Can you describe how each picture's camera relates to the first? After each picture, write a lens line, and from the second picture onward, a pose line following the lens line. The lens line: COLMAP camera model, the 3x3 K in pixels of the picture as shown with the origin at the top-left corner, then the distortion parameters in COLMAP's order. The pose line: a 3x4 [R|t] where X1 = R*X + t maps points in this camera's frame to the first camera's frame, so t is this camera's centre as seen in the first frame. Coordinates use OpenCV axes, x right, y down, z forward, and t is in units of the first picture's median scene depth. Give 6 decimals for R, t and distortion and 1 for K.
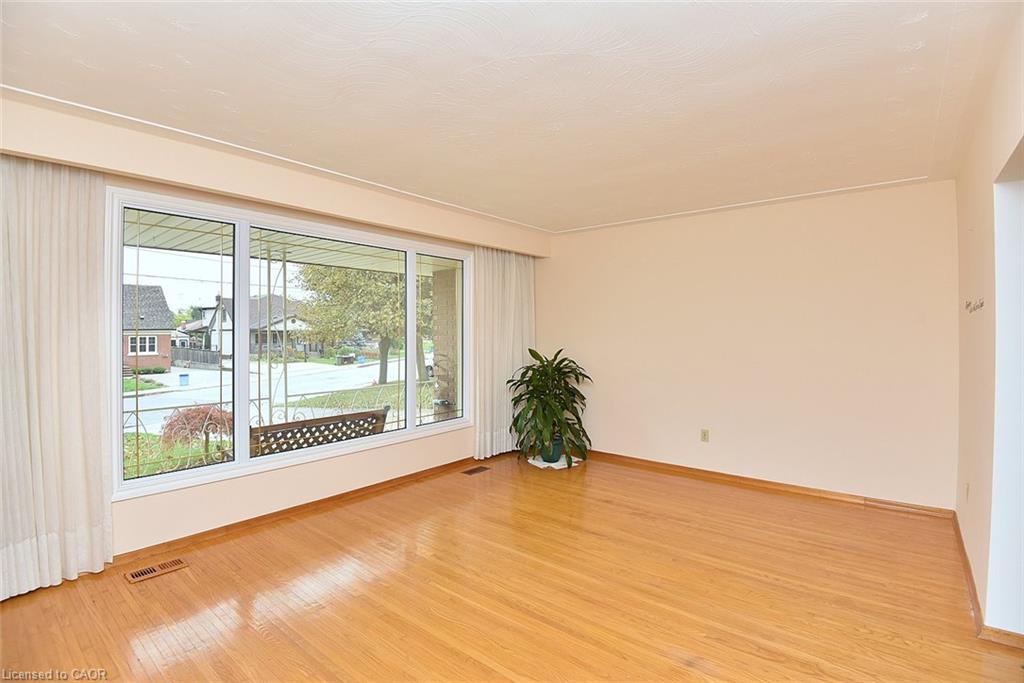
lens RADIAL K [[491.7, 0, 512.0], [0, 491.7, 341.5], [0, 0, 1]] dist [-0.033054, -0.000191]
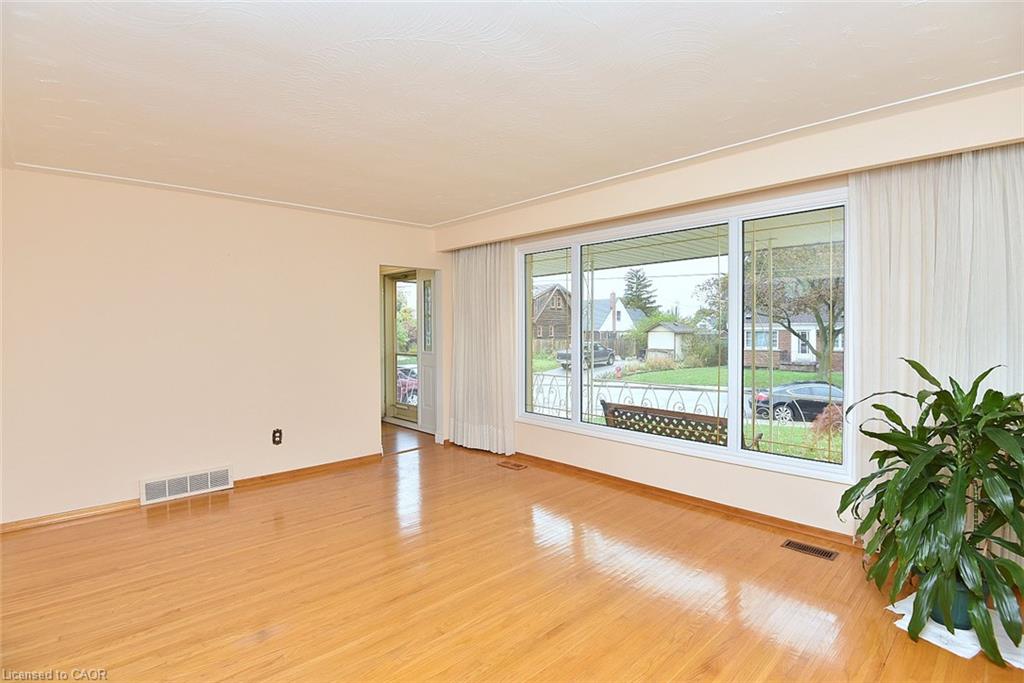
lens RADIAL K [[488.7, 0, 512.0], [0, 488.7, 341.5], [0, 0, 1]] dist [-0.001979, -0.000180]
pose [[-0.119818, 0.032527, -0.992263, 0.667897], [-0.014815, 0.999293, 0.034546, -0.016952], [0.992685, 0.018840, -0.119252, 0.818533]]
